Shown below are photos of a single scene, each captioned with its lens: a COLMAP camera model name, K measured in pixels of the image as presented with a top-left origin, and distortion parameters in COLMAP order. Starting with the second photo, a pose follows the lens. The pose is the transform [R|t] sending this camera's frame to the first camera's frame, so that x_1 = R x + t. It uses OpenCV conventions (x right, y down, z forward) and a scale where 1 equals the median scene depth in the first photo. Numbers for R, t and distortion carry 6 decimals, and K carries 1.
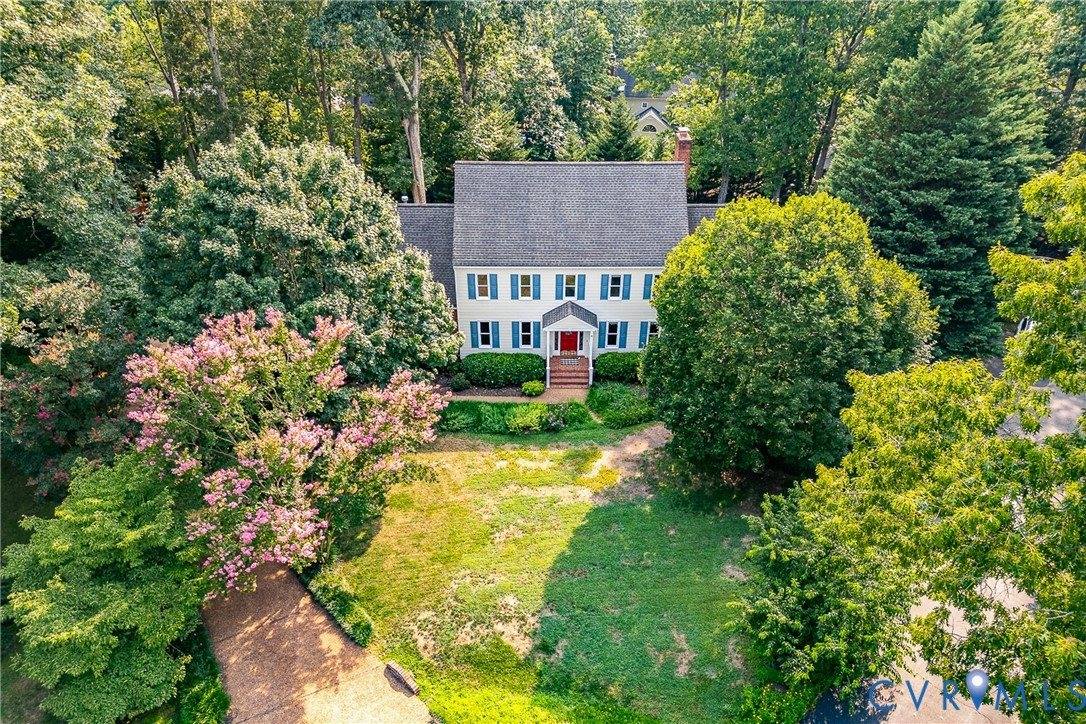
lens RADIAL K [[770.3, 0, 543.0], [0, 770.3, 362.0], [0, 0, 1]] dist [0.040496, -0.000251]
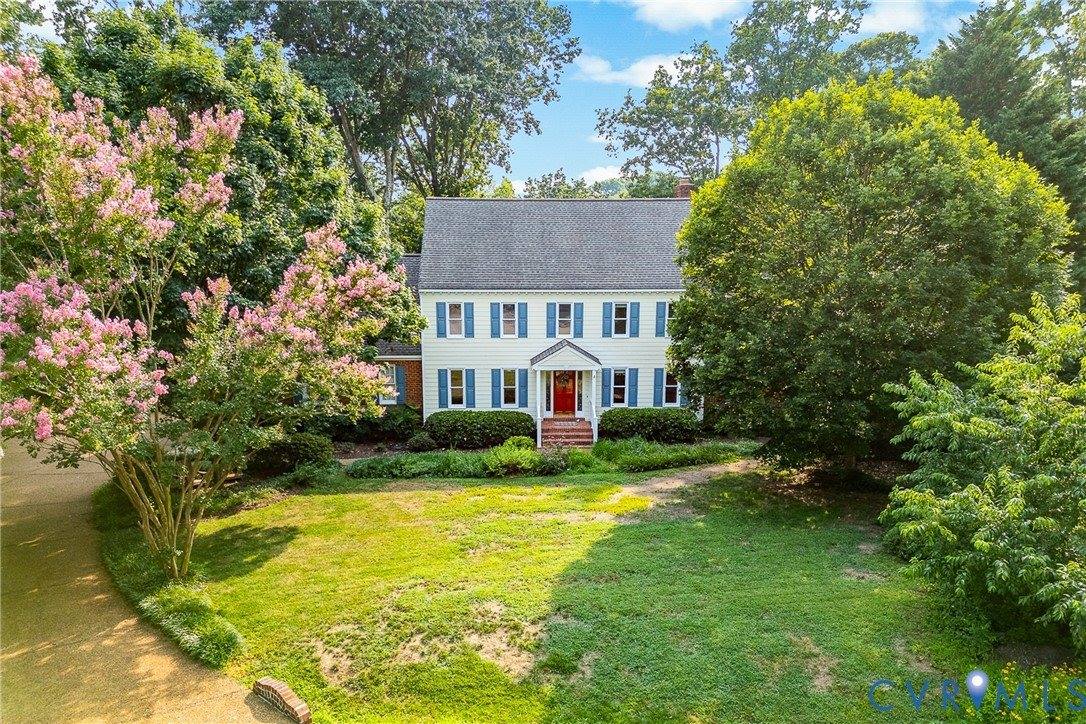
lens RADIAL K [[770.3, 0, 543.0], [0, 770.3, 362.0], [0, 0, 1]] dist [0.040496, -0.000251]
pose [[0.999262, -0.008539, 0.037453, -0.017831], [0.022776, 0.916816, -0.398661, 0.264672], [-0.030933, 0.399219, 0.916333, 0.285471]]
